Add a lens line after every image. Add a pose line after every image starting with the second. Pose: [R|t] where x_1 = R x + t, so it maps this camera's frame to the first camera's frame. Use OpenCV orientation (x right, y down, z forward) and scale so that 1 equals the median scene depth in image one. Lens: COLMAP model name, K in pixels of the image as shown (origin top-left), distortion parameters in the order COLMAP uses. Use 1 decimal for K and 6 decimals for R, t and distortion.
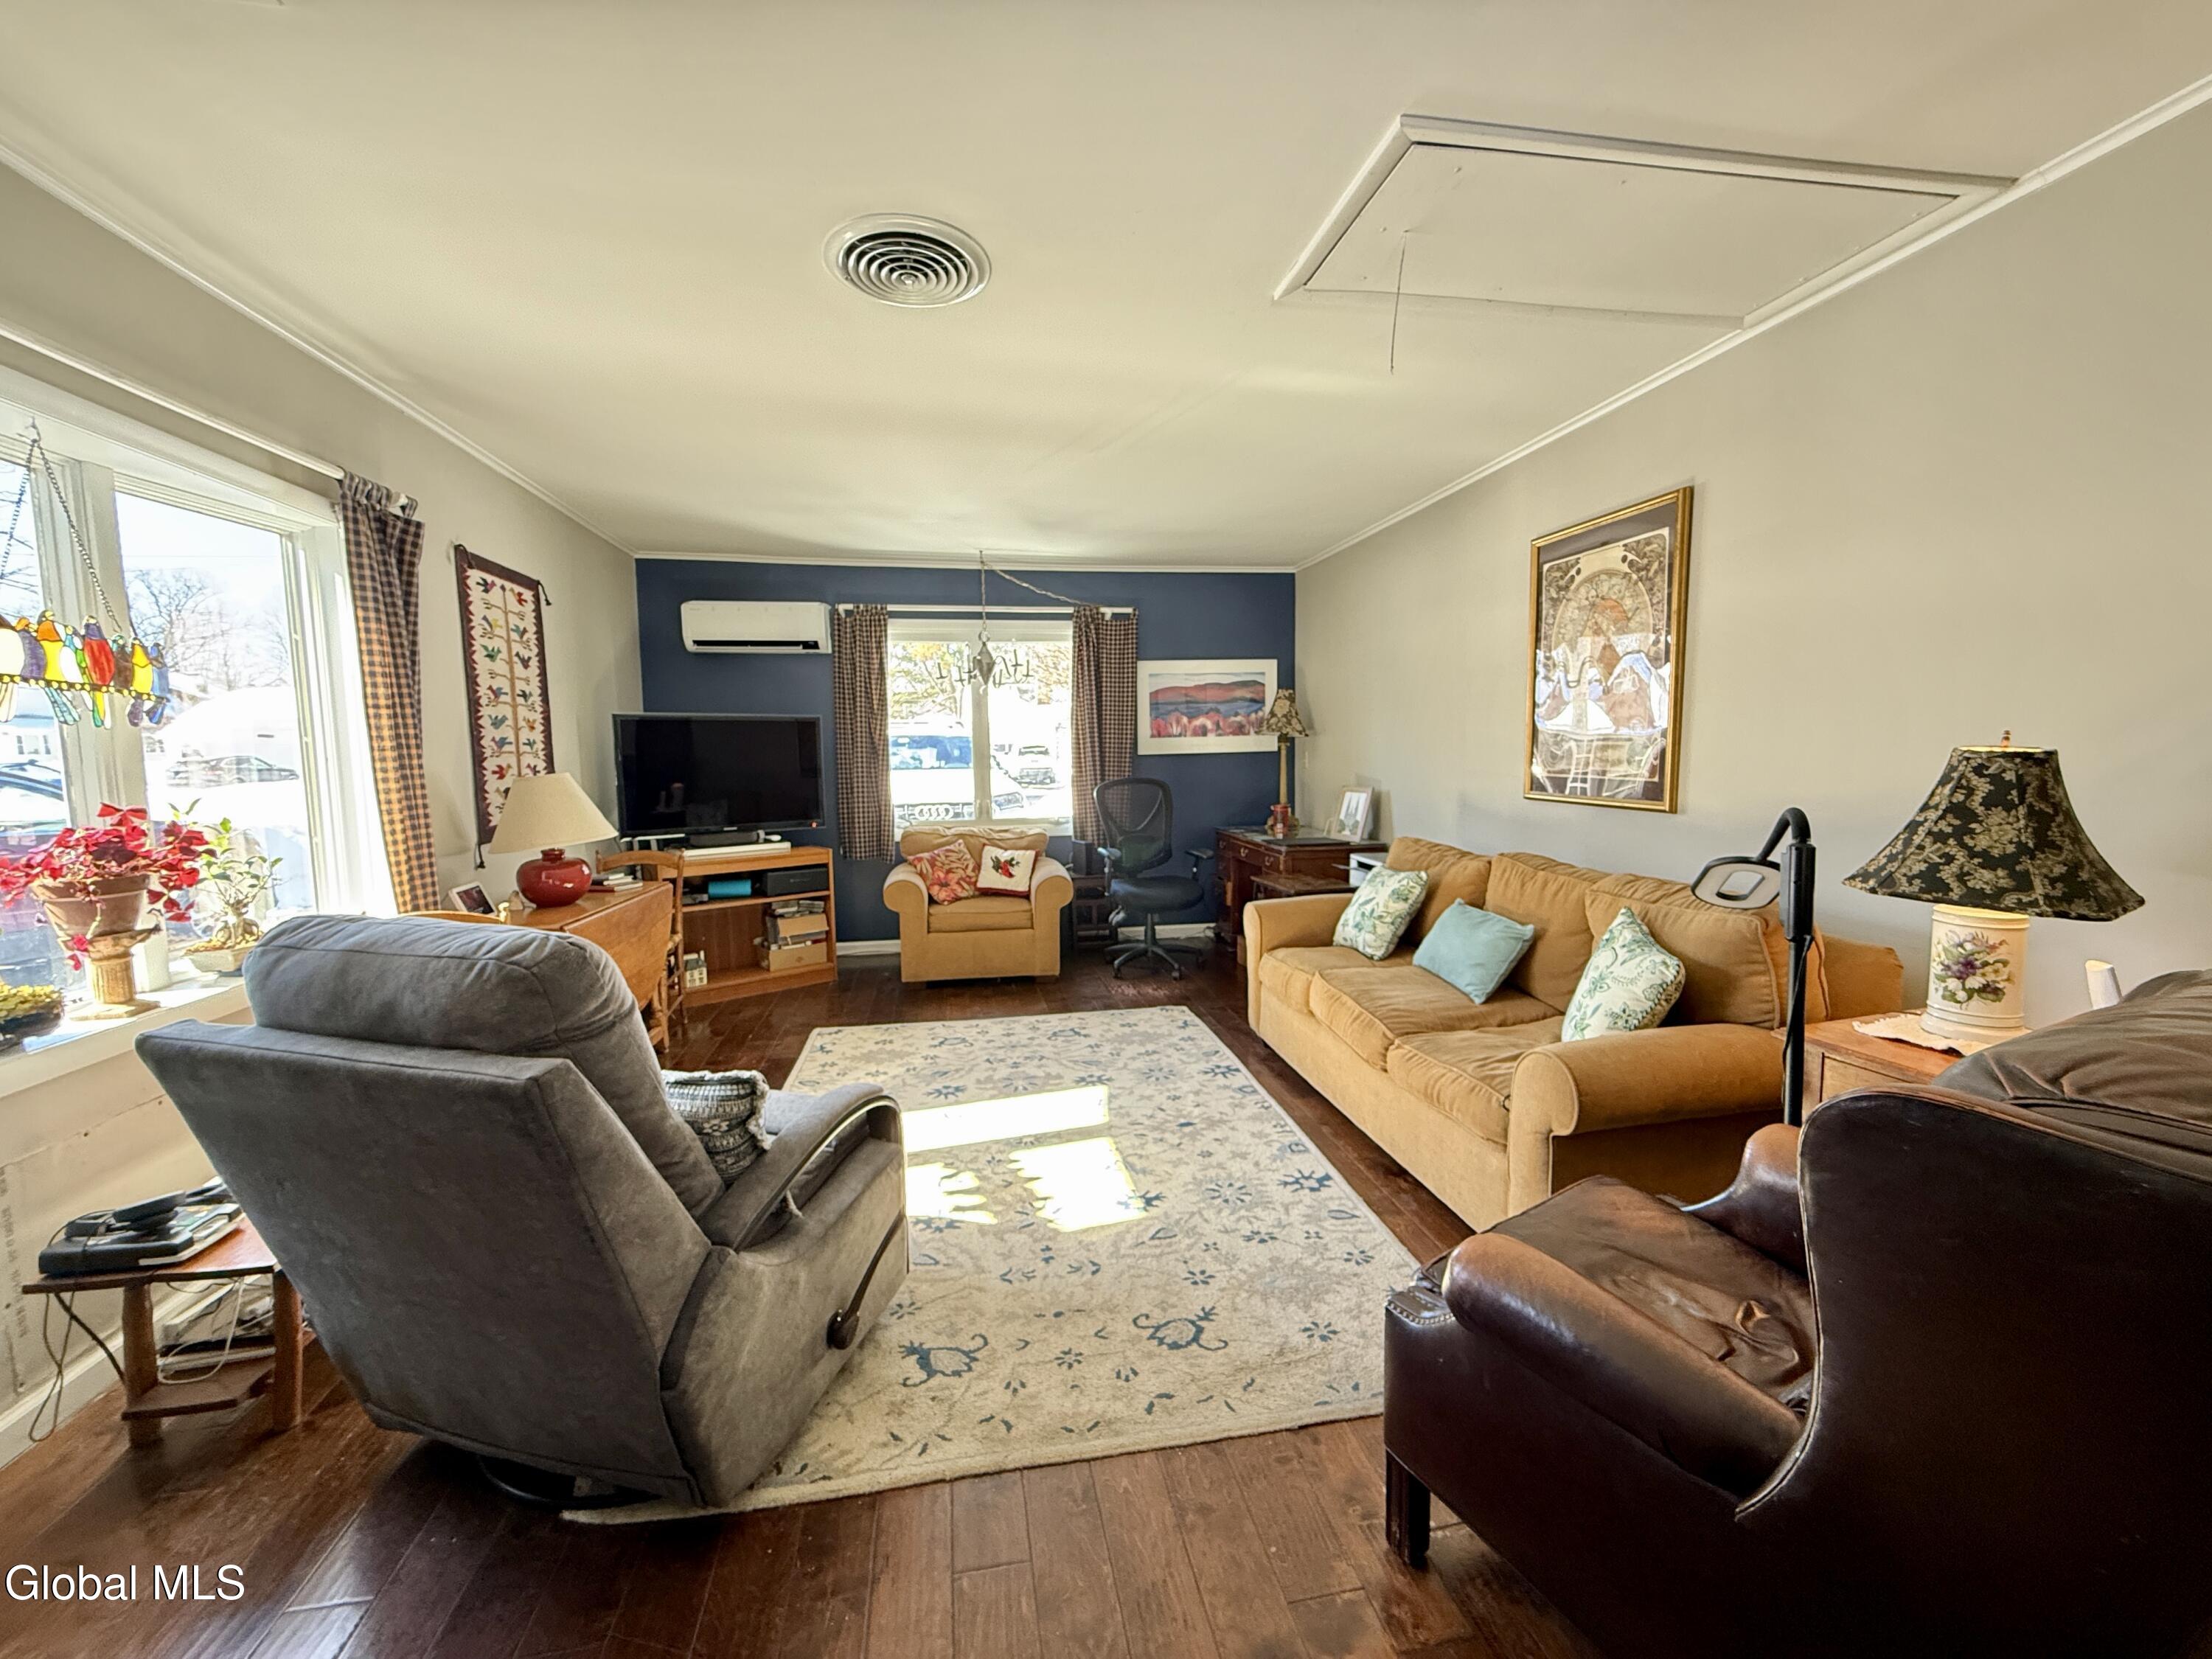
lens RADIAL K [[879.8, 0, 1099.4], [0, 879.8, 831.0], [0, 0, 1]] dist [-0.001575, 0.000674]
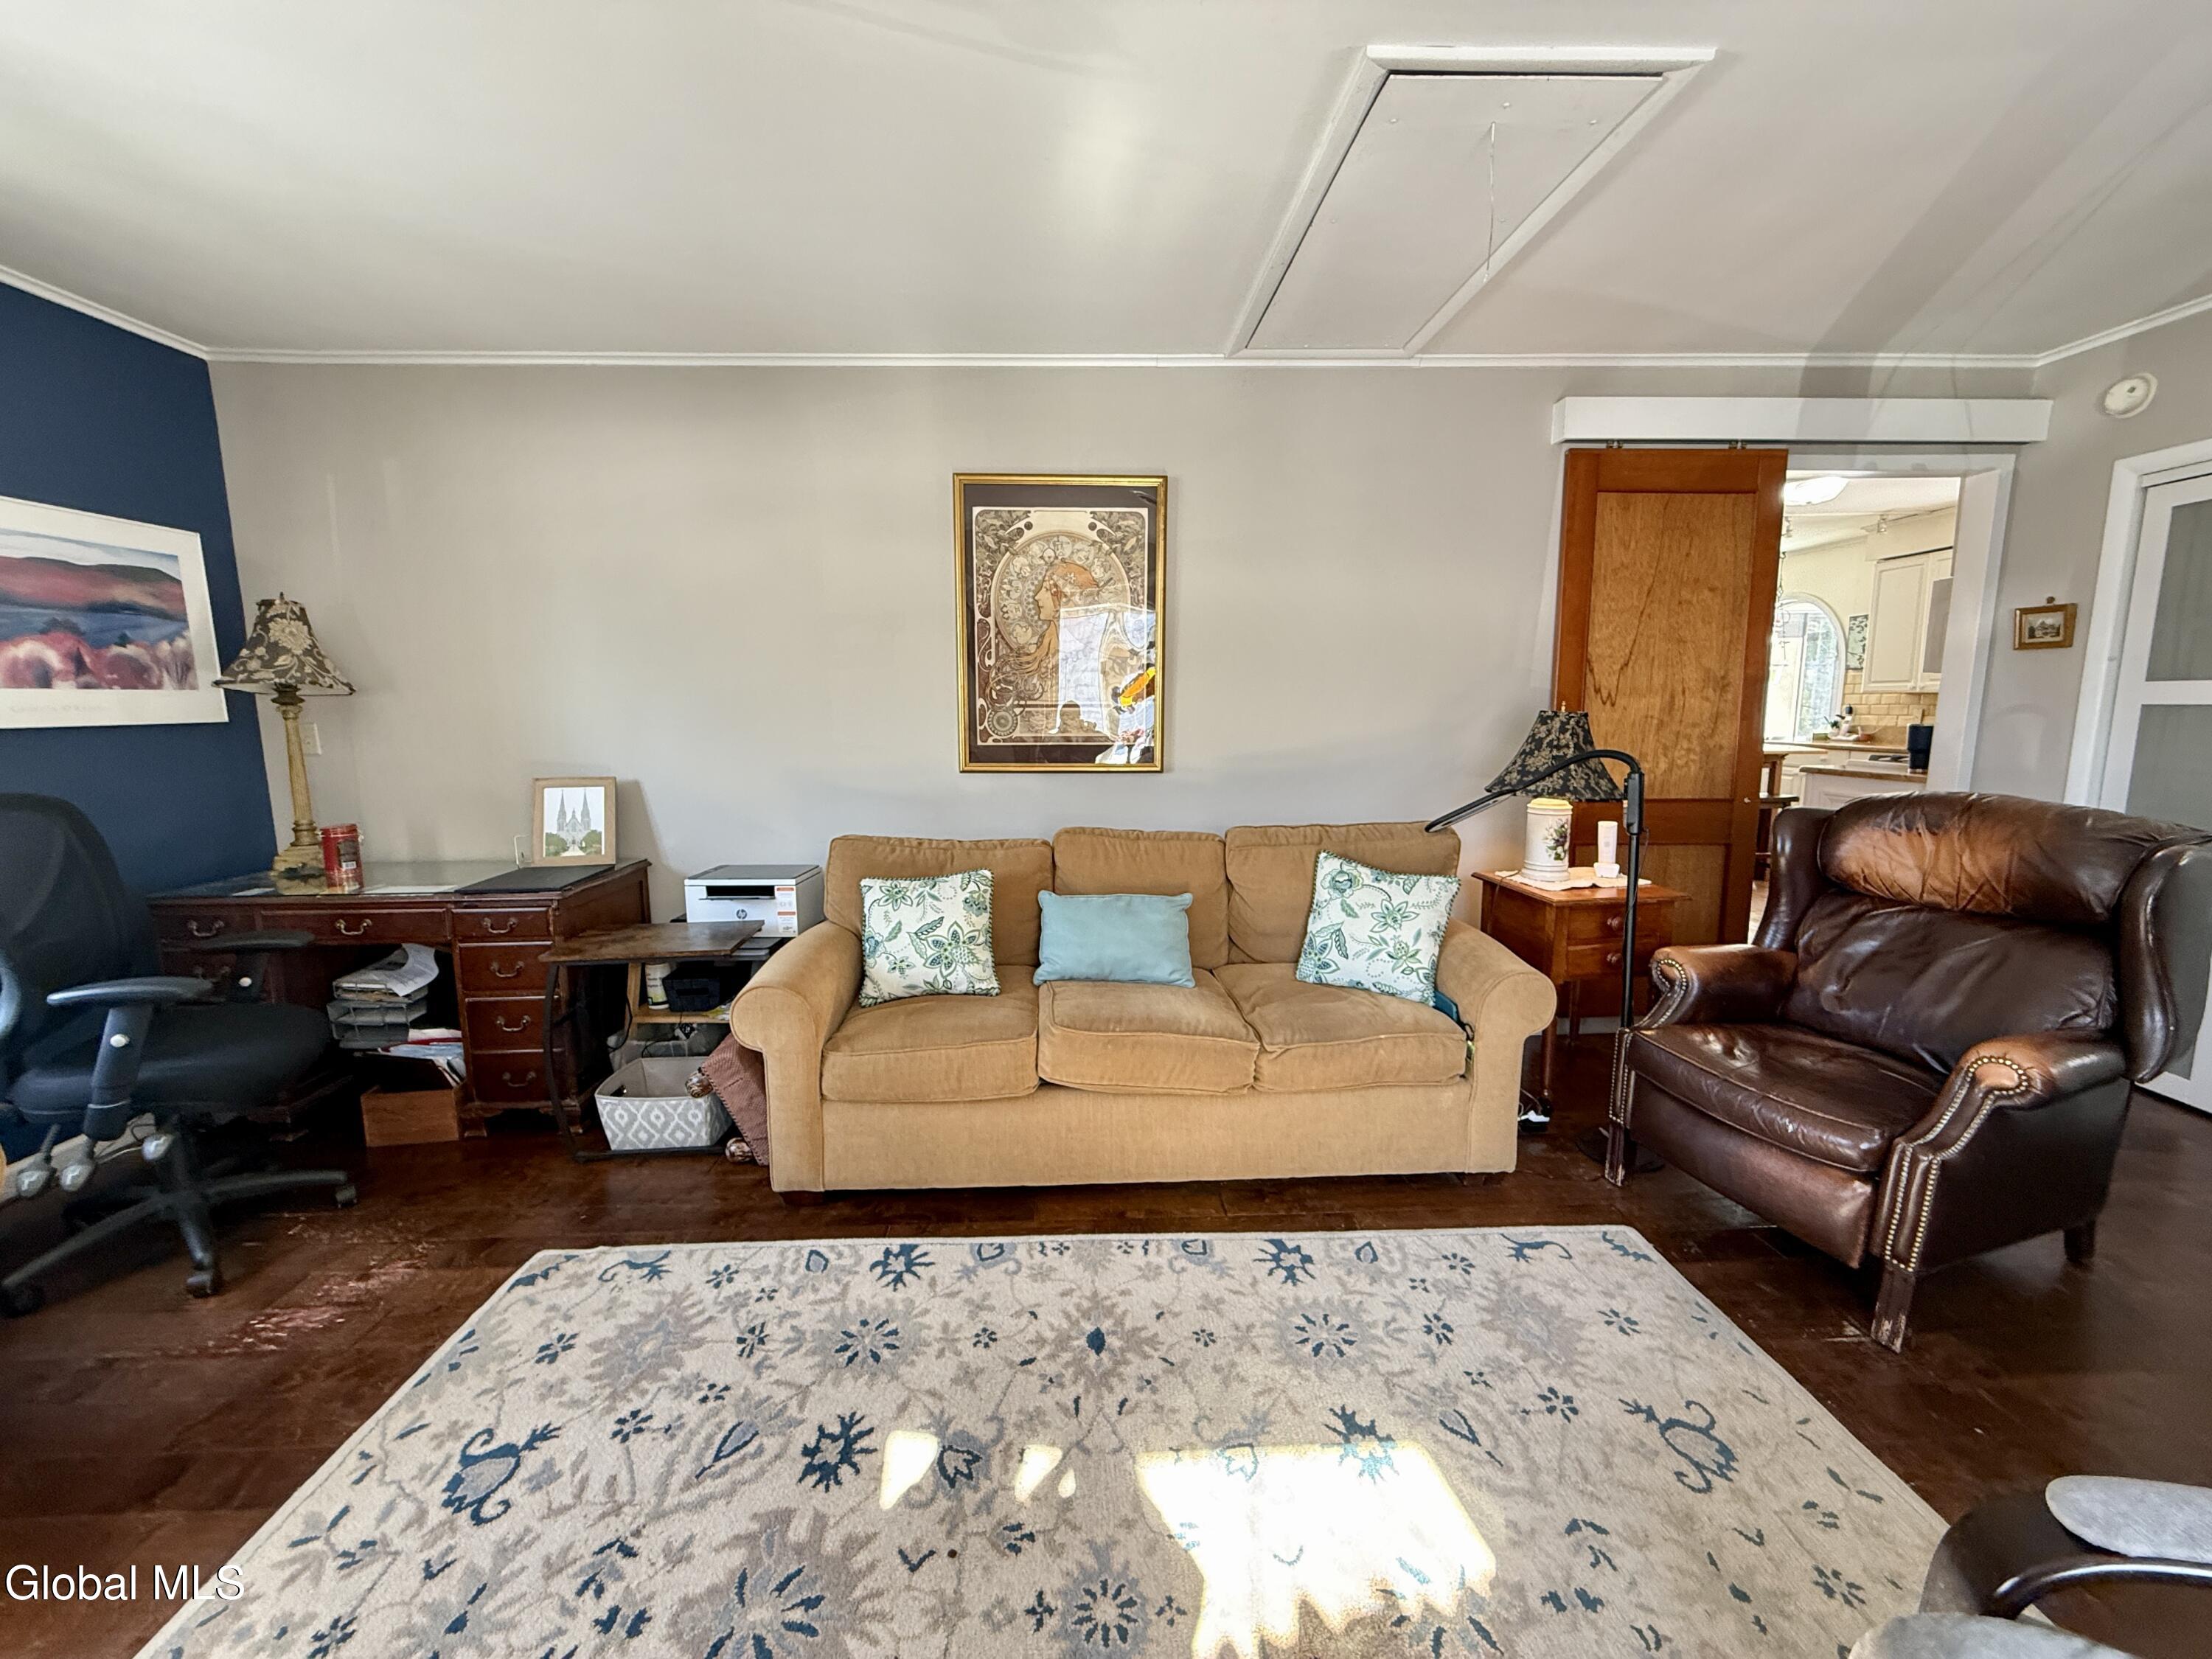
lens RADIAL K [[879.8, 0, 1106.3], [0, 879.8, 829.9], [0, 0, 1]] dist [-0.001575, 0.000674]
pose [[0.131435, -0.122099, 0.983777, -0.450531], [0.096600, 0.989240, 0.109872, -0.075721], [-0.986607, 0.080591, 0.141816, 0.891518]]
